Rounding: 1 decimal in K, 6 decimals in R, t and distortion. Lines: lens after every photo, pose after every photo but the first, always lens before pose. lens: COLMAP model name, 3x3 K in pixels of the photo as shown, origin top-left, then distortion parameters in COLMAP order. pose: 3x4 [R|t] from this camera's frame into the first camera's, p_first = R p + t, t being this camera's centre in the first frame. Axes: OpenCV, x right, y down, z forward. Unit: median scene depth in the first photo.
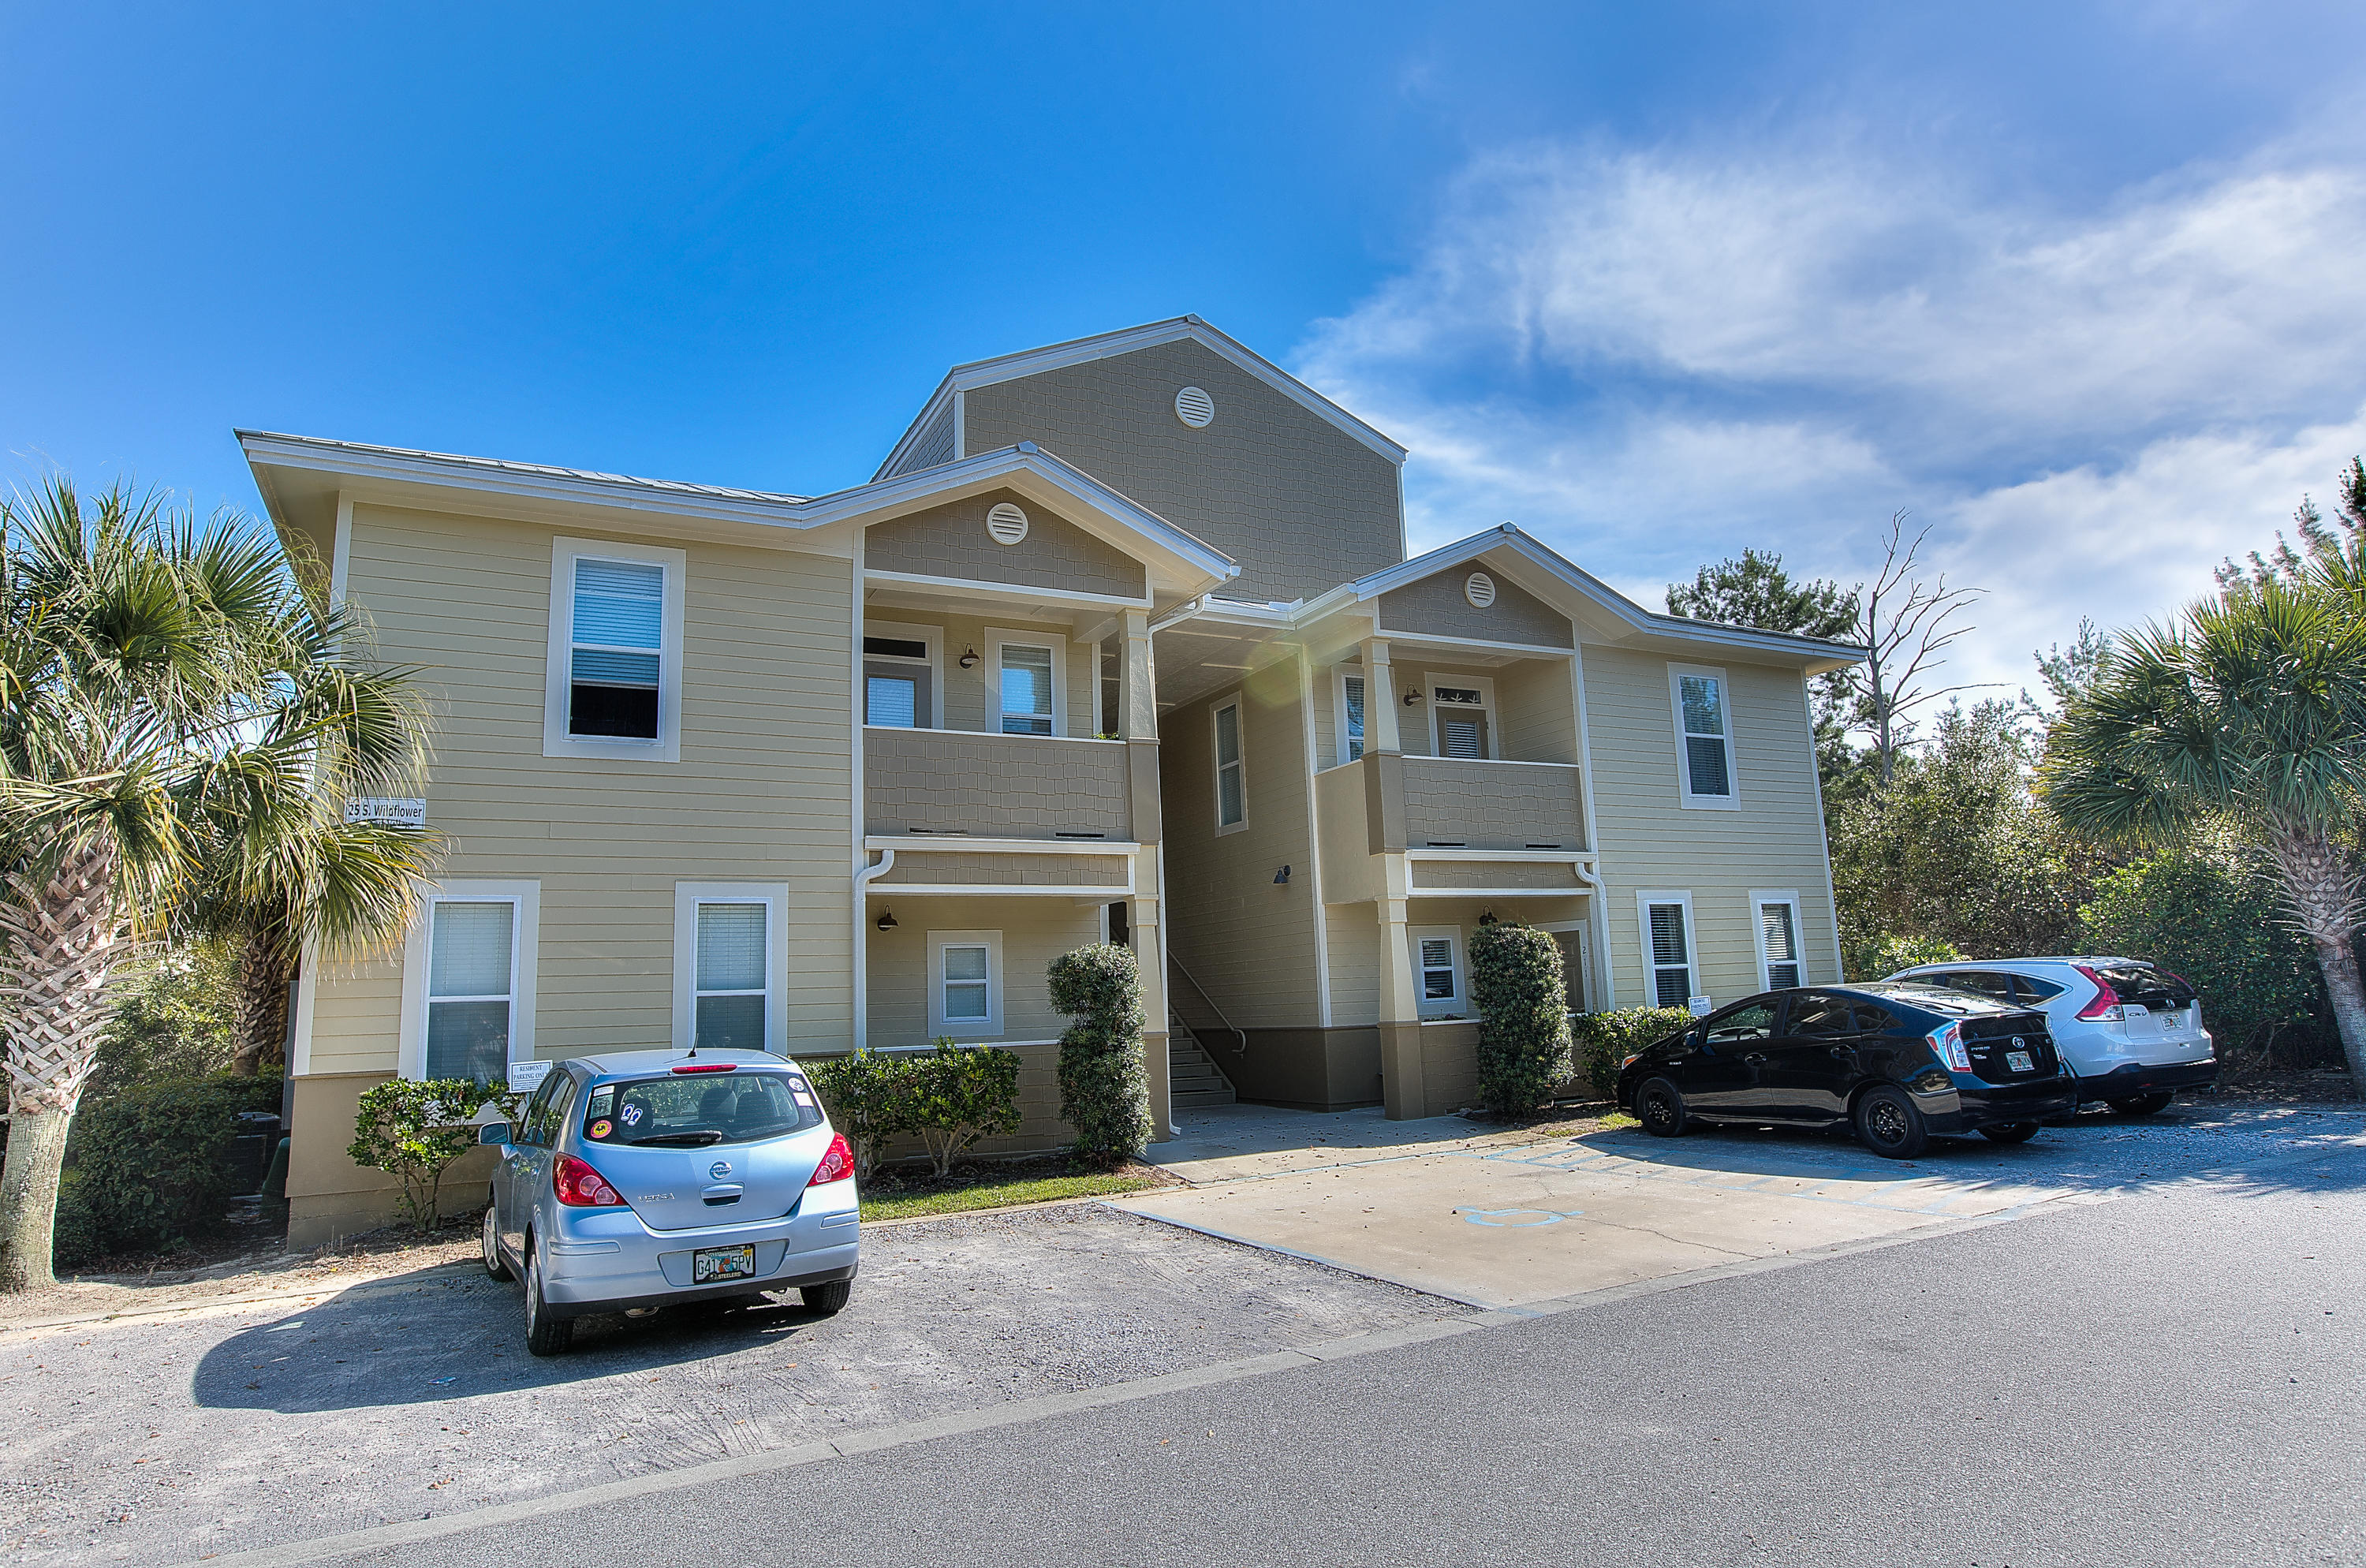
lens RADIAL K [[1427.4, 0, 1189.0], [0, 1427.4, 728.9], [0, 0, 1]] dist [0.001233, 0.031196]
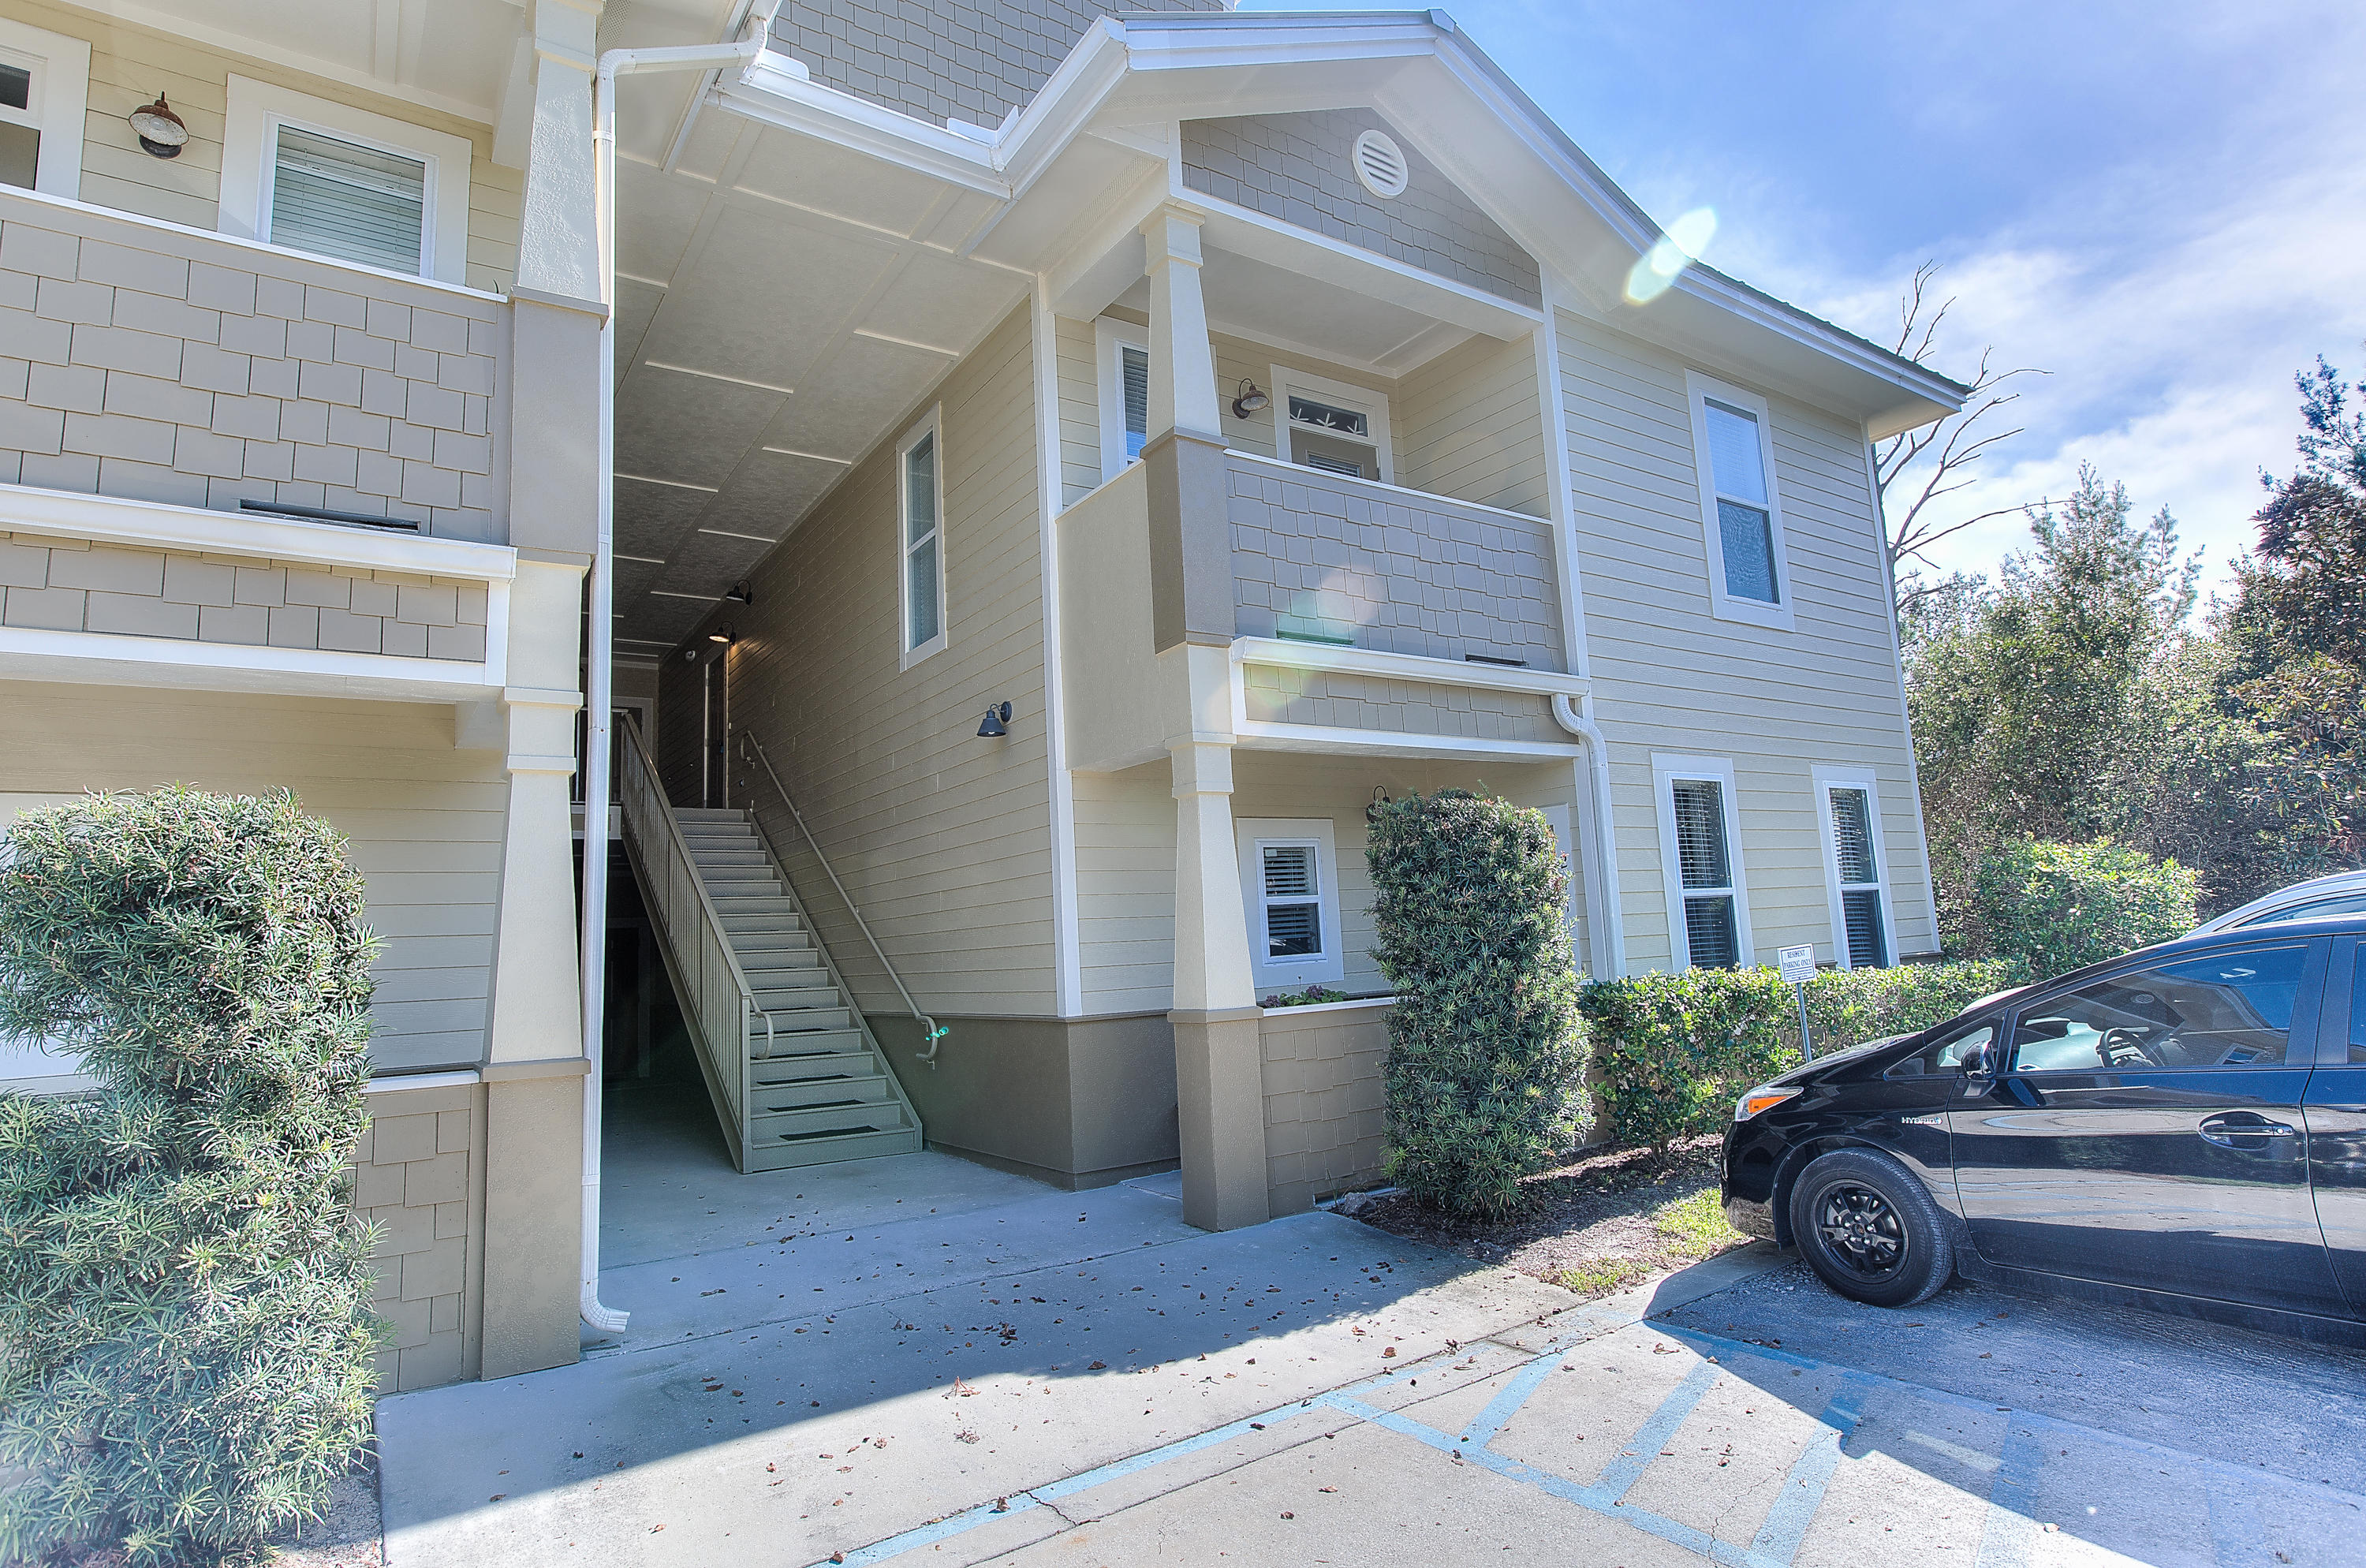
lens RADIAL K [[1226.6, 0, 1173.1], [0, 1226.6, 730.8], [0, 0, 1]] dist [0.018621, 0.000215]
pose [[0.995172, 0.005926, 0.097970, 0.082010], [-0.006774, 0.999942, 0.008326, 0.097825], [-0.097915, -0.008950, 0.995155, 0.529636]]
